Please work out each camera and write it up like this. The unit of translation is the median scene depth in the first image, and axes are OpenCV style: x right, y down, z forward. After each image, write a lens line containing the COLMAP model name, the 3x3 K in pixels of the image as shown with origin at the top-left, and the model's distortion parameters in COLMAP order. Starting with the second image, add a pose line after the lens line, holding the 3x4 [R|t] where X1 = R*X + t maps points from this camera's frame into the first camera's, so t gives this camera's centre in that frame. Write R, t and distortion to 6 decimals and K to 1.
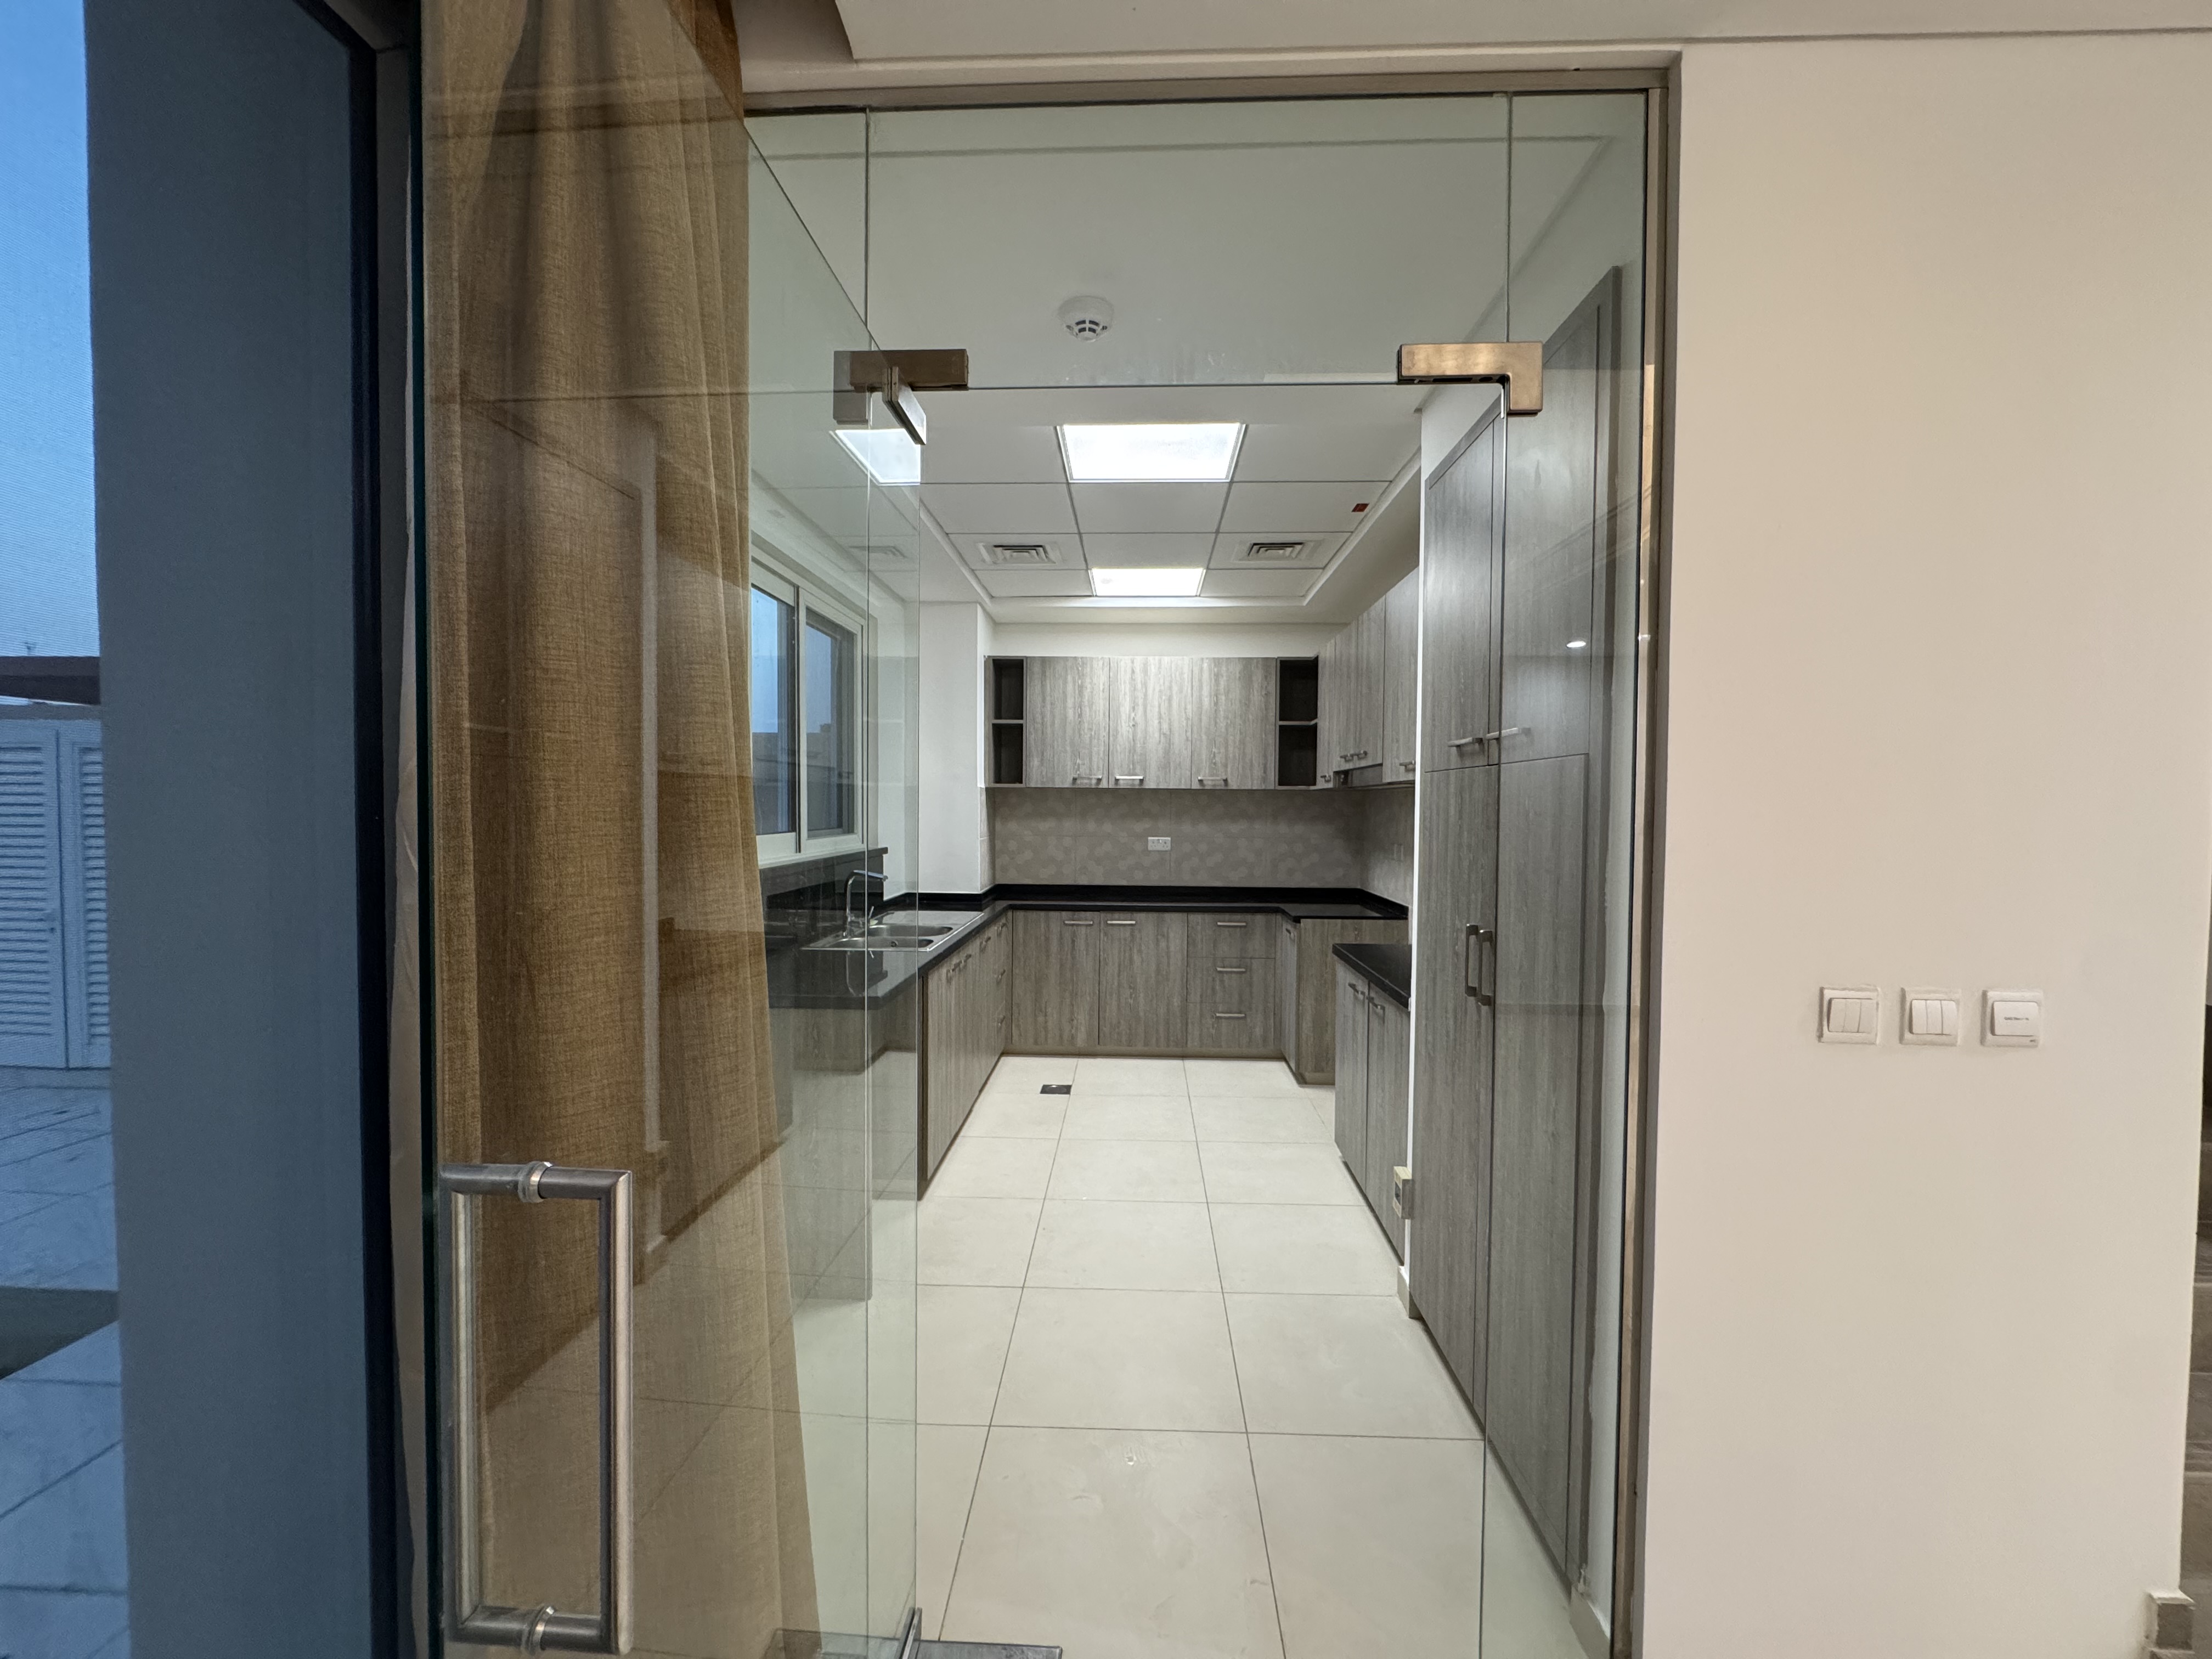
lens RADIAL K [[886.1, 0, 1102.5], [0, 886.1, 831.1], [0, 0, 1]] dist [-0.002561, -0.001146]
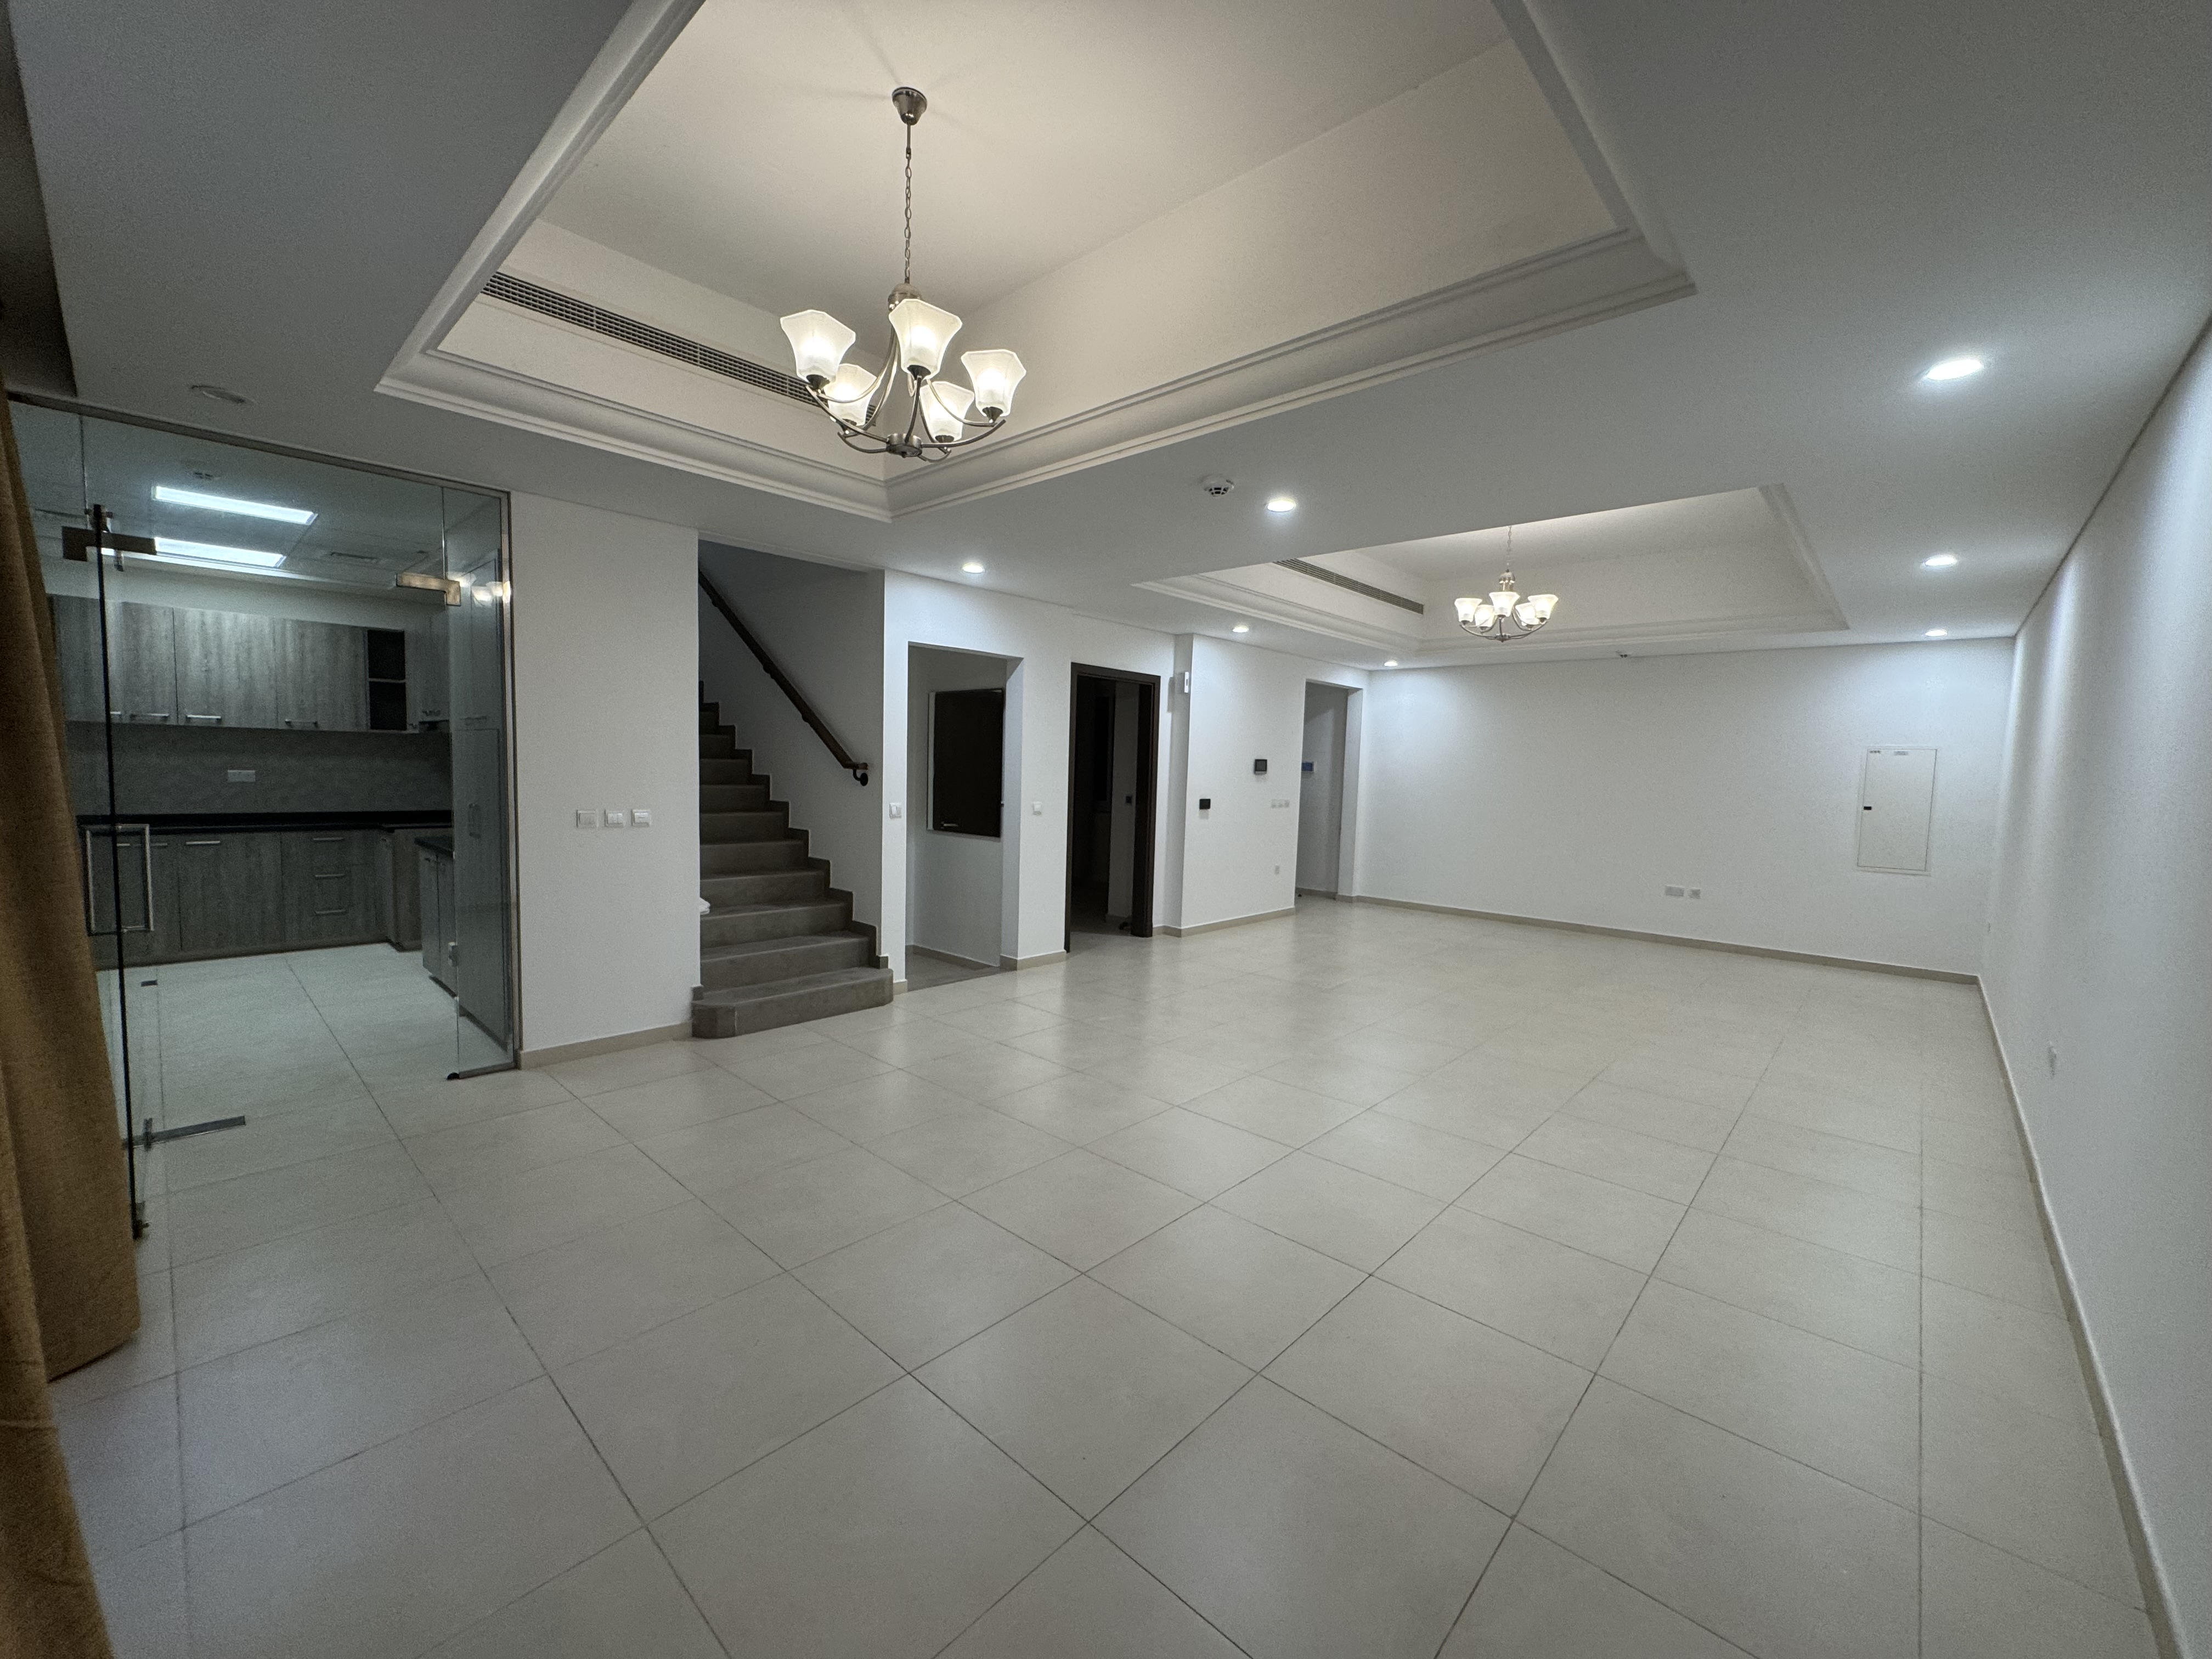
lens RADIAL K [[886.1, 0, 1103.1], [0, 886.1, 833.7], [0, 0, 1]] dist [-0.002561, -0.001146]
pose [[0.648942, -0.046971, 0.759387, -0.089400], [-0.001873, 0.997991, 0.063330, 0.015702], [-0.760836, -0.042519, 0.647550, -0.626899]]
